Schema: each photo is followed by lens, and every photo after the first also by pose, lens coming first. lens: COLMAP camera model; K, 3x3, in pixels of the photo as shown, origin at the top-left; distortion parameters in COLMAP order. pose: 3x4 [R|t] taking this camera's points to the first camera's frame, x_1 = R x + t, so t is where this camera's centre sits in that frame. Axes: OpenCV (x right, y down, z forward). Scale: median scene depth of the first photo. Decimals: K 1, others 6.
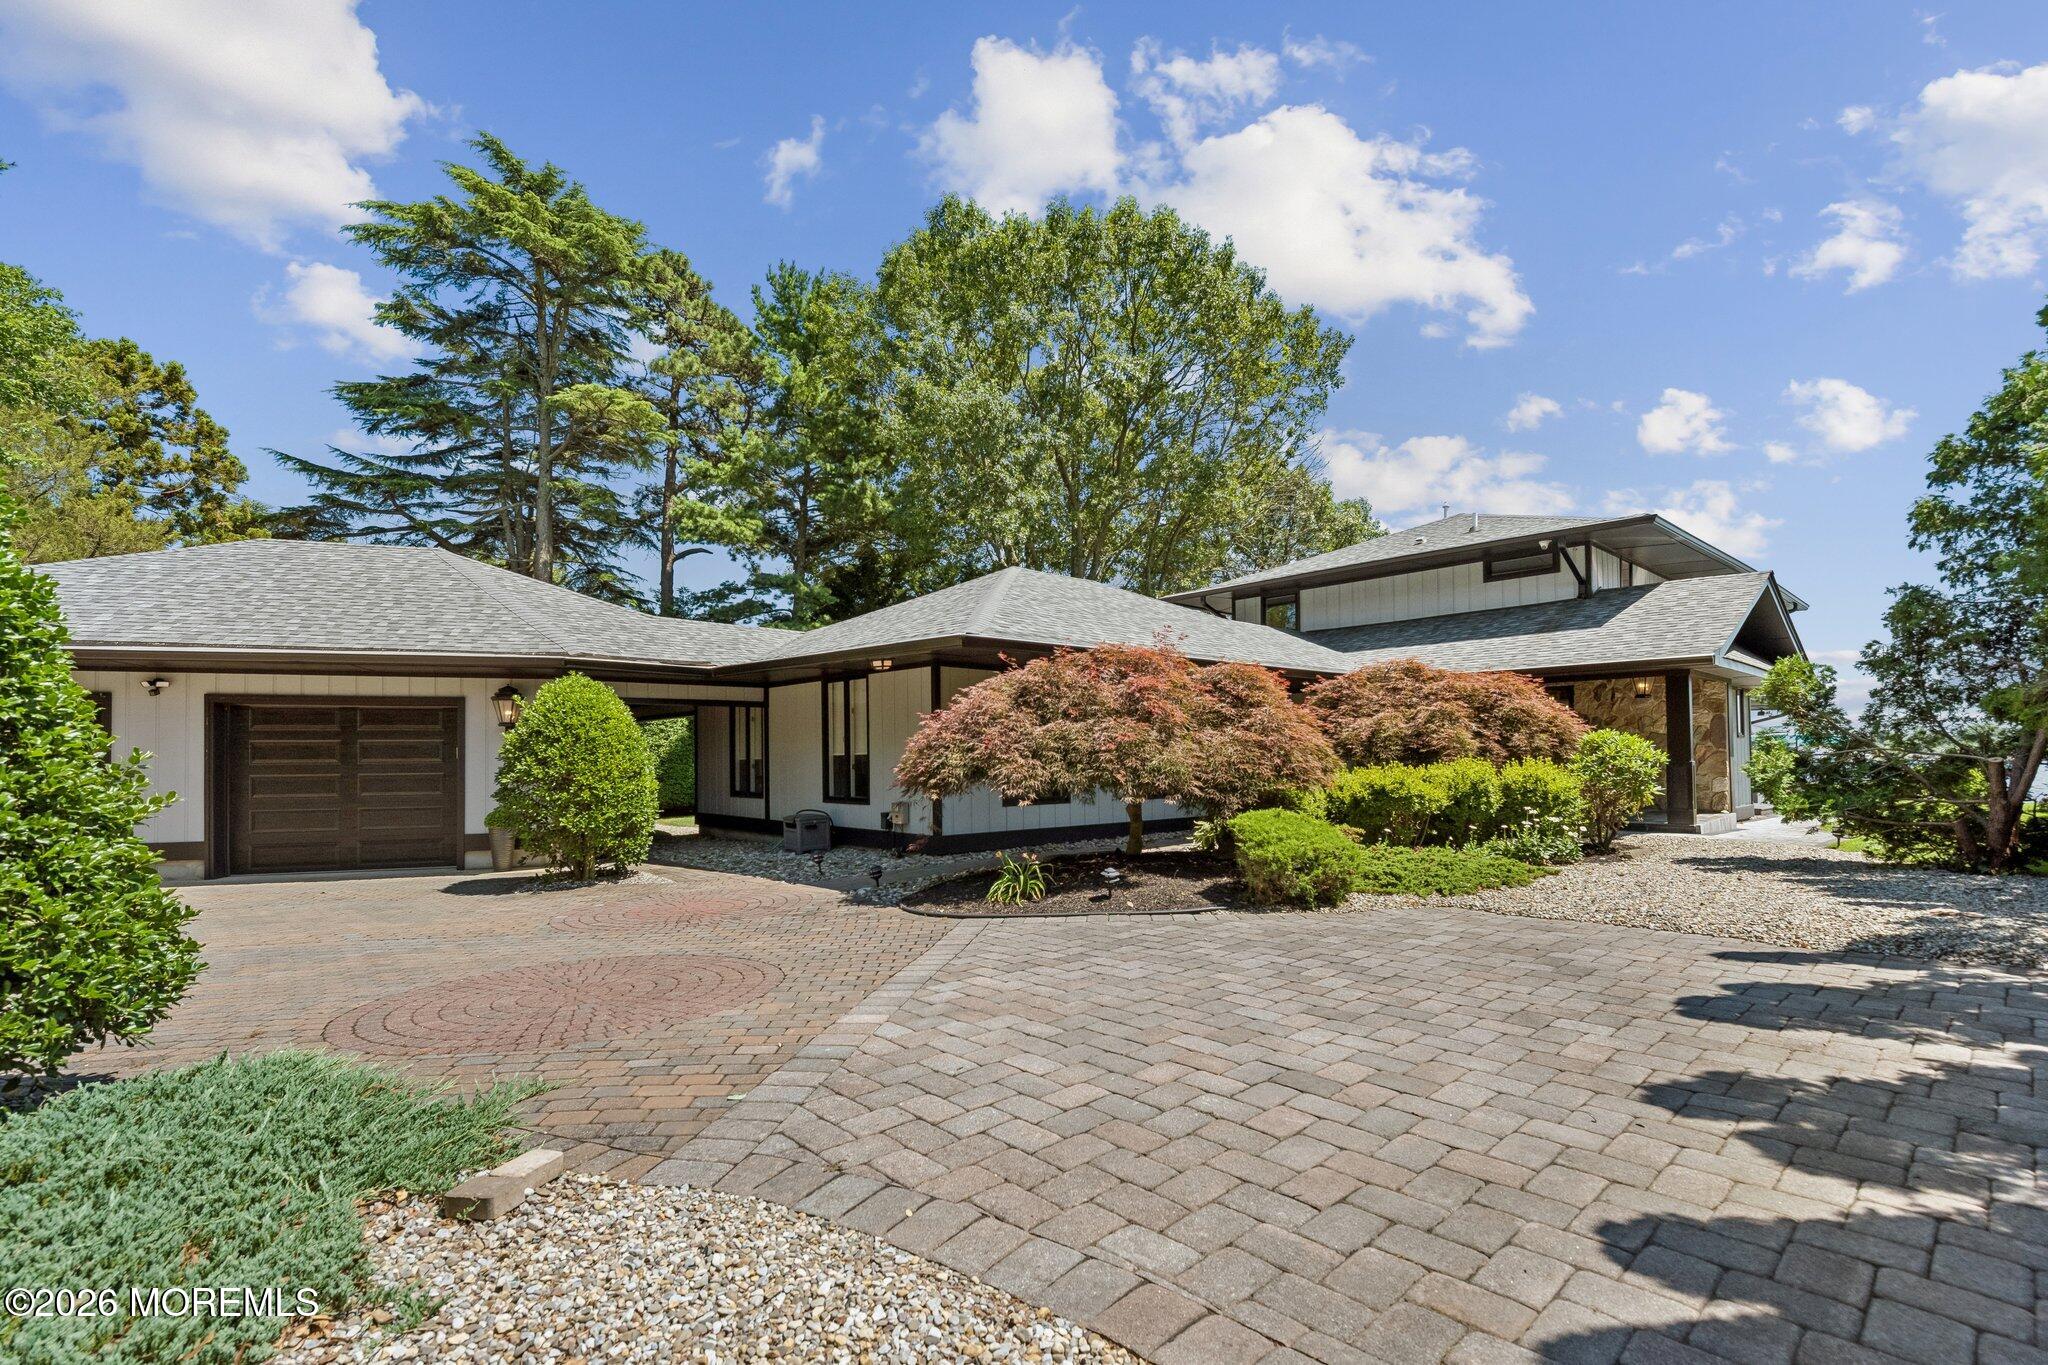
lens RADIAL K [[916.5, 0, 994.9], [0, 916.5, 744.4], [0, 0, 1]] dist [-0.002828, -0.001533]
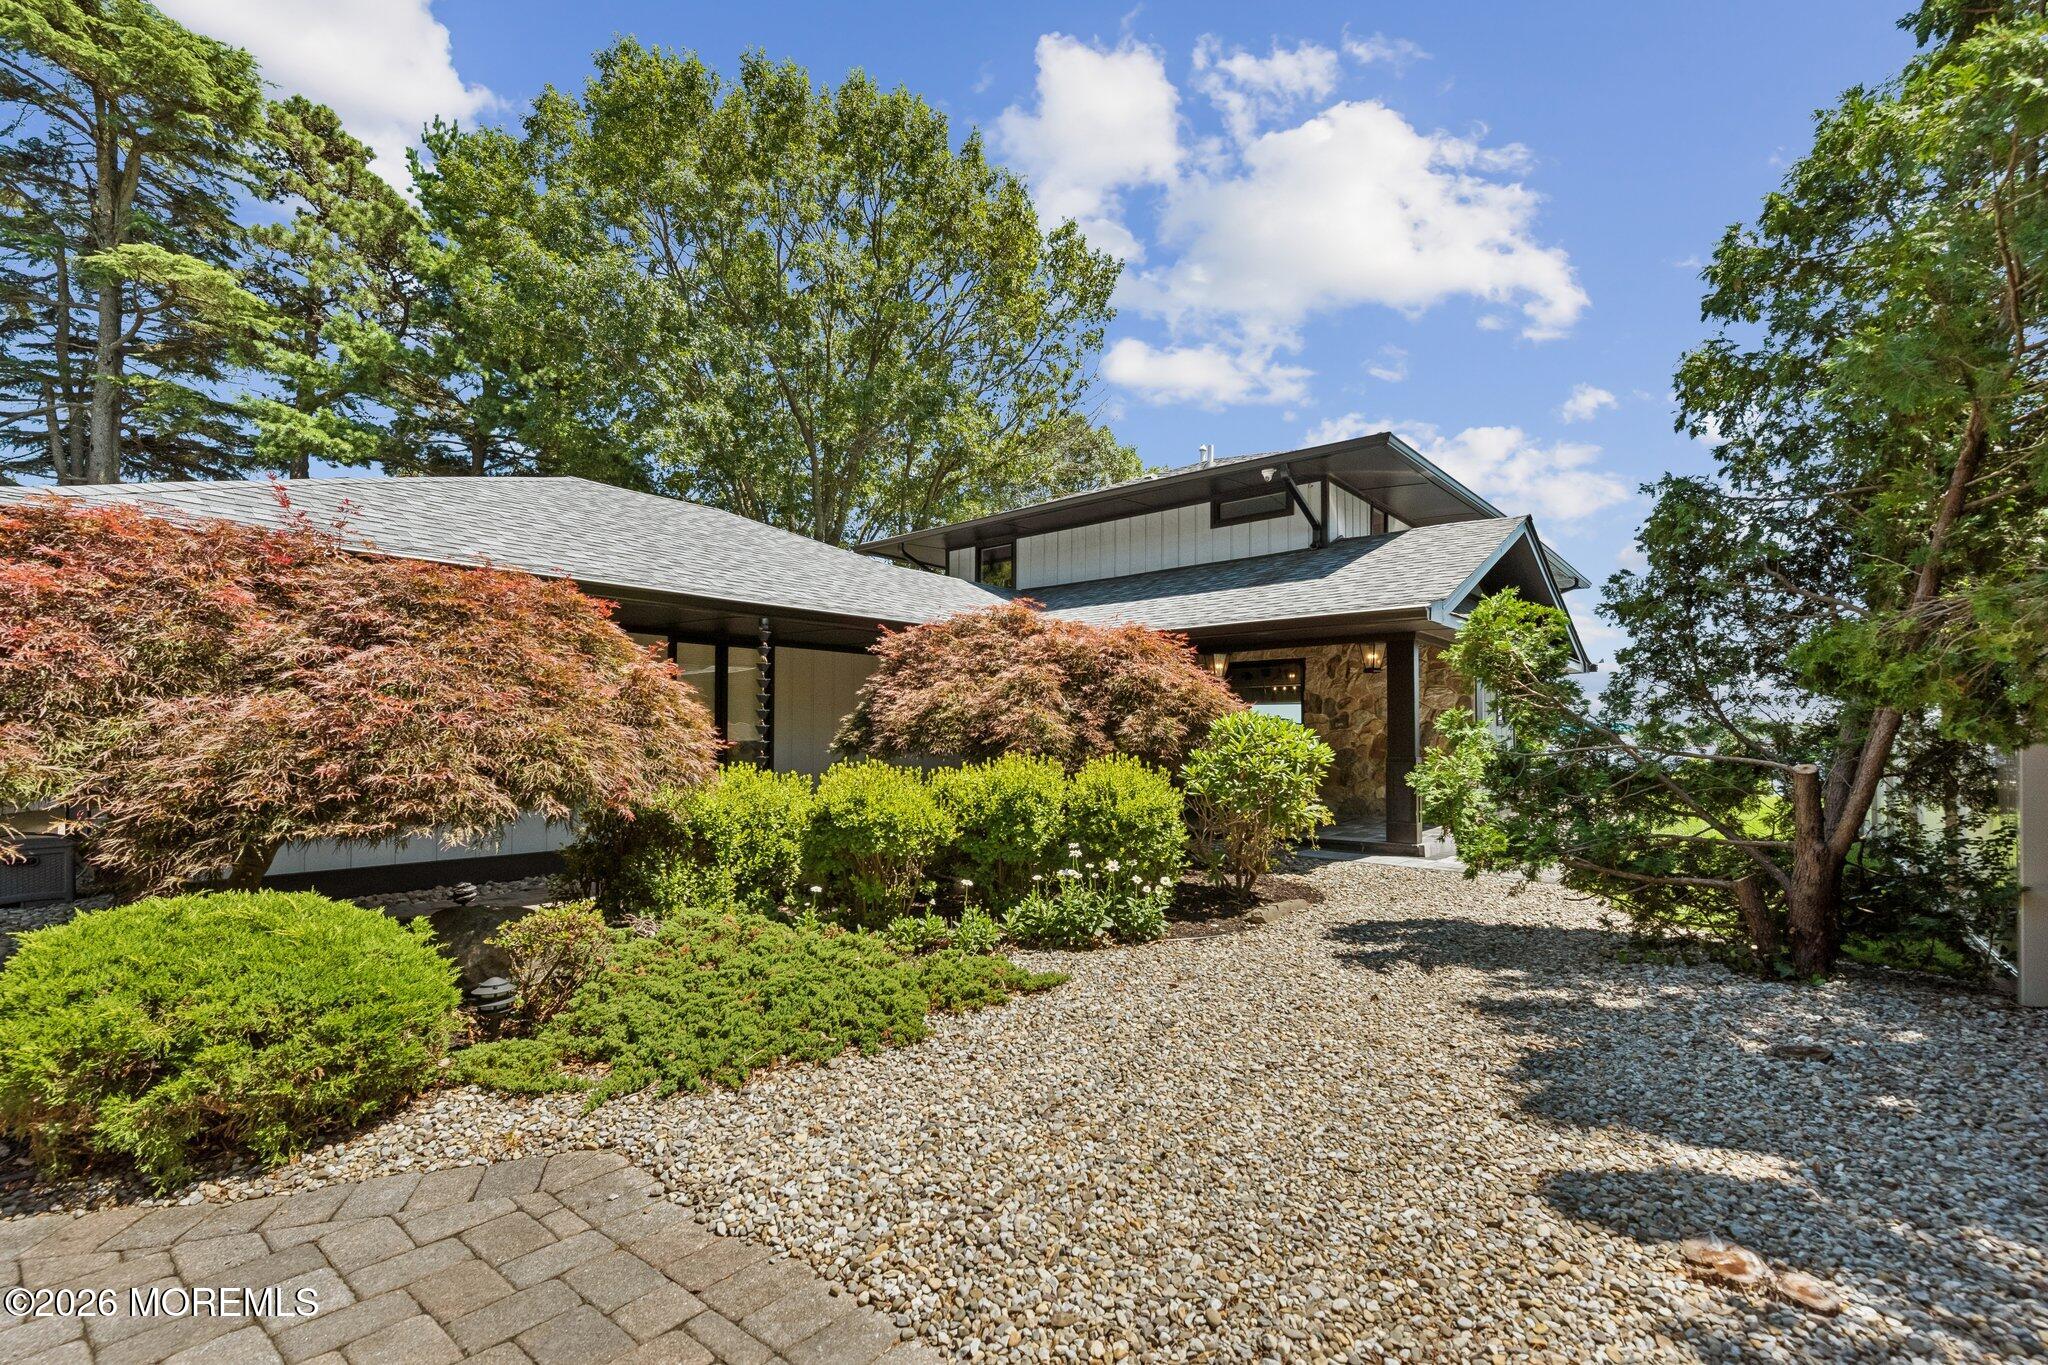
lens RADIAL K [[895.2, 0, 1023.1], [0, 895.2, 722.0], [0, 0, 1]] dist [-0.000337, -0.000426]
pose [[0.989992, 0.010240, 0.140750, 0.457159], [-0.009359, 0.999932, -0.006922, -0.002918], [-0.140811, 0.005536, 0.990021, 0.438736]]
